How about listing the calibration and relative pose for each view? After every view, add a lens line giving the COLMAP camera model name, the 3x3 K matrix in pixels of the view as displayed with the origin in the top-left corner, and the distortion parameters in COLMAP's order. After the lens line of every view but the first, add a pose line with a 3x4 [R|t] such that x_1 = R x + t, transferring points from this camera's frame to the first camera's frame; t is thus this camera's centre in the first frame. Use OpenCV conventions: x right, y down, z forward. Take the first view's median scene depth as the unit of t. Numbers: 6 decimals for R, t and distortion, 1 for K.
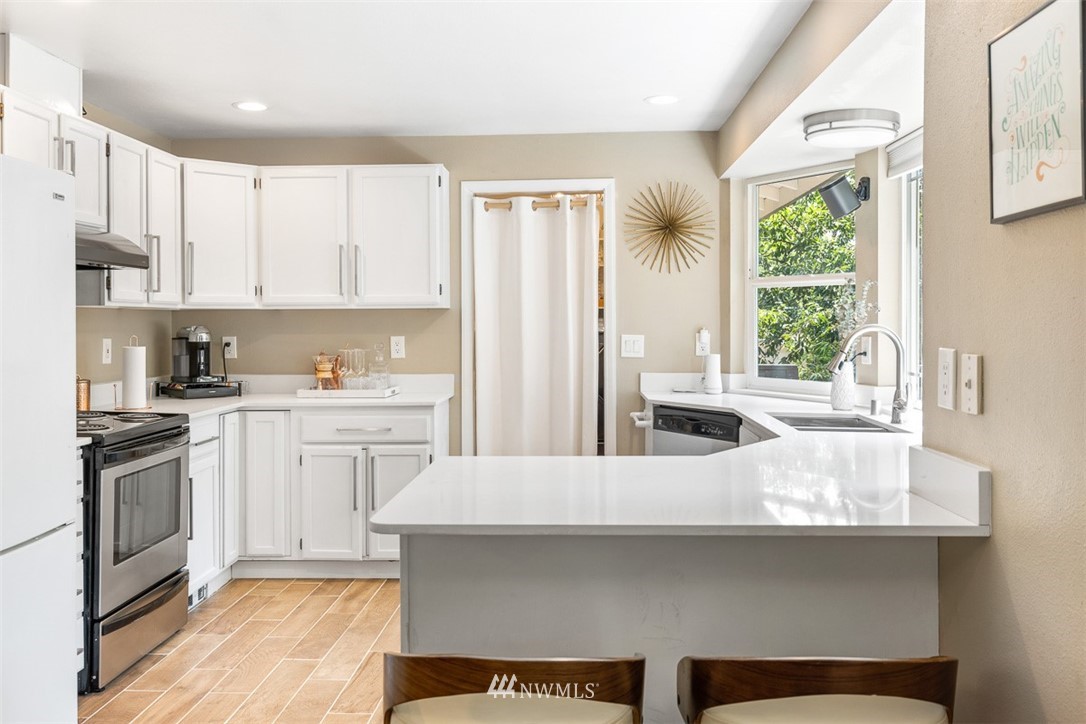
lens RADIAL K [[976.0, 0, 544.5], [0, 976.0, 351.3], [0, 0, 1]] dist [0.007687, -0.005865]
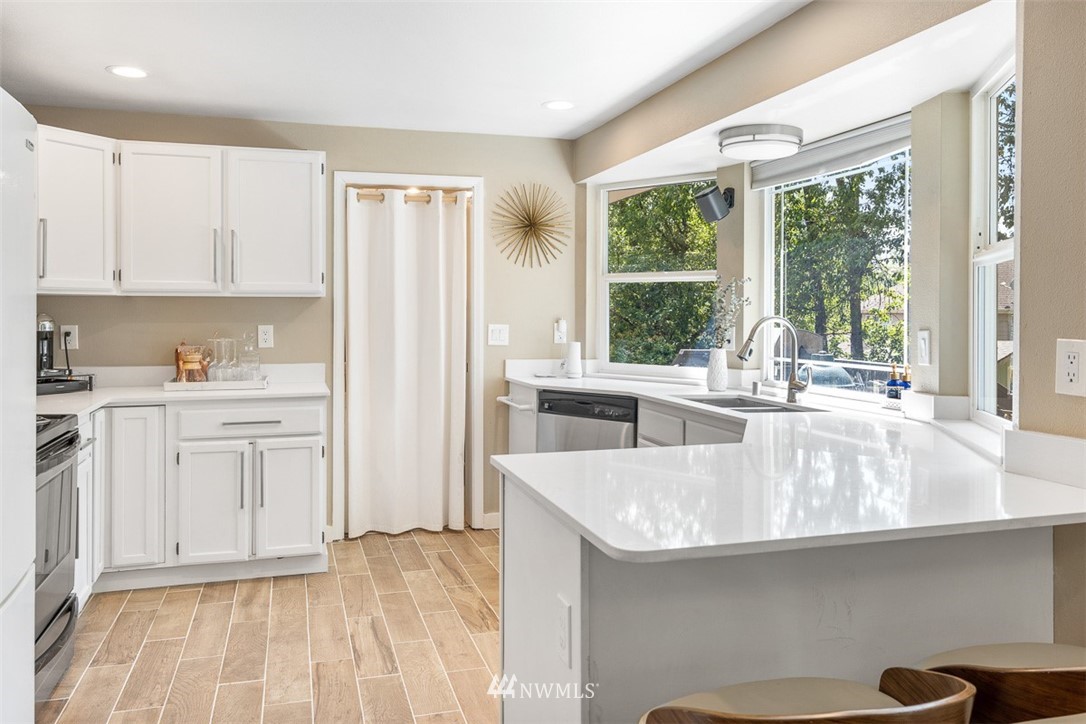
lens RADIAL K [[833.4, 0, 547.7], [0, 833.4, 331.4], [0, 0, 1]] dist [0.001824, -0.001391]
pose [[0.942842, -0.000593, 0.333240, -0.173109], [0.003144, 0.999970, -0.007116, -0.002524], [-0.333226, 0.007757, 0.942815, 0.127430]]
